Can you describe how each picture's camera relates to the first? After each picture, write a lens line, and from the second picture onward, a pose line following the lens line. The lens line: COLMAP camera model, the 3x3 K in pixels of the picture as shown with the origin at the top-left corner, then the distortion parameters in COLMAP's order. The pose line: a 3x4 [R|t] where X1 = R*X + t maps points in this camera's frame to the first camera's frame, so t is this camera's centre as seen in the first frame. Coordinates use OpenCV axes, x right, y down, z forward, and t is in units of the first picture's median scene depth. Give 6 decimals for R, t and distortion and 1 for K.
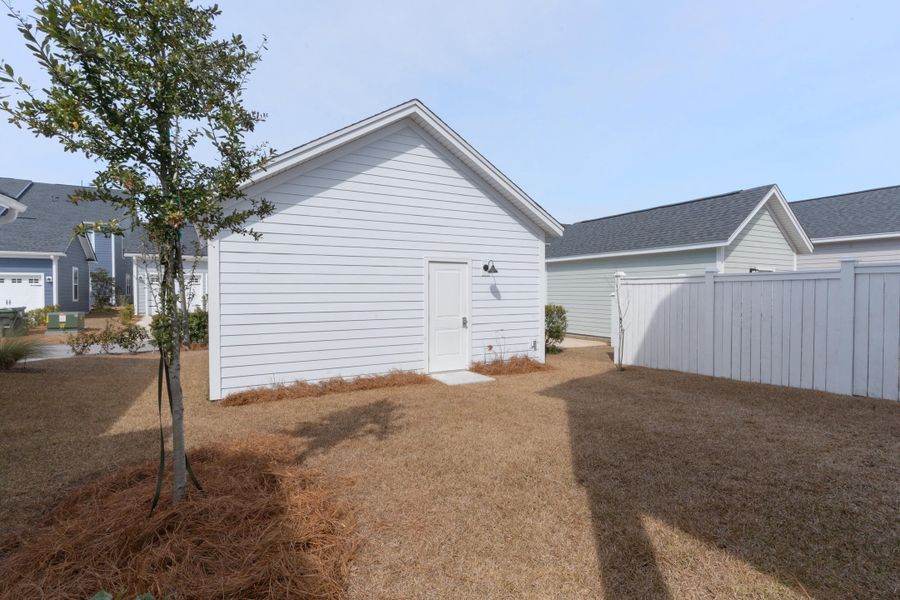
lens RADIAL K [[430.2, 0, 448.9], [0, 430.2, 301.1], [0, 0, 1]] dist [0.009402, 0.000482]
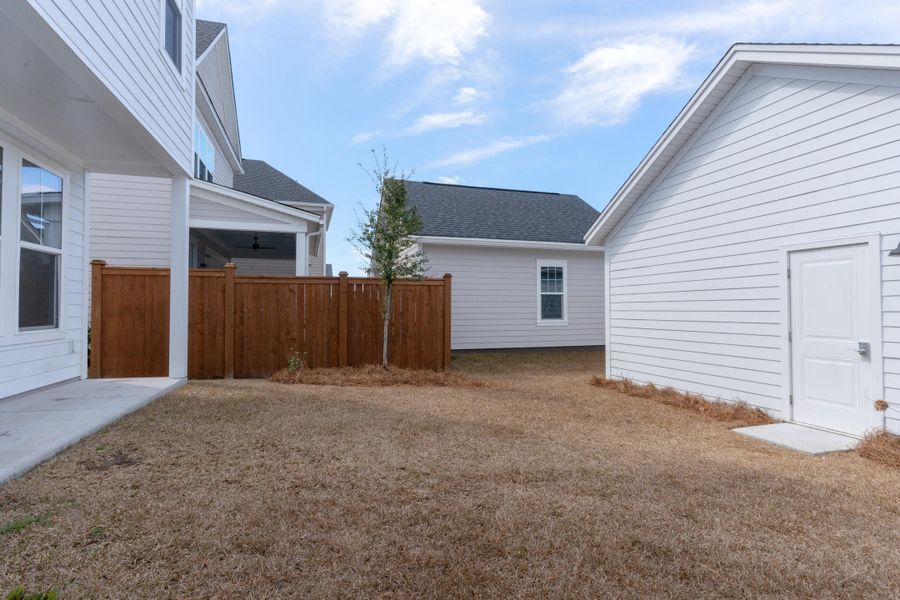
lens RADIAL K [[430.2, 0, 448.1], [0, 430.2, 301.3], [0, 0, 1]] dist [0.009402, 0.000482]
pose [[-0.166536, -0.011627, -0.985967, 0.704486], [-0.009344, 0.999904, -0.010213, -0.004096], [0.985991, 0.007512, -0.166629, 0.592785]]
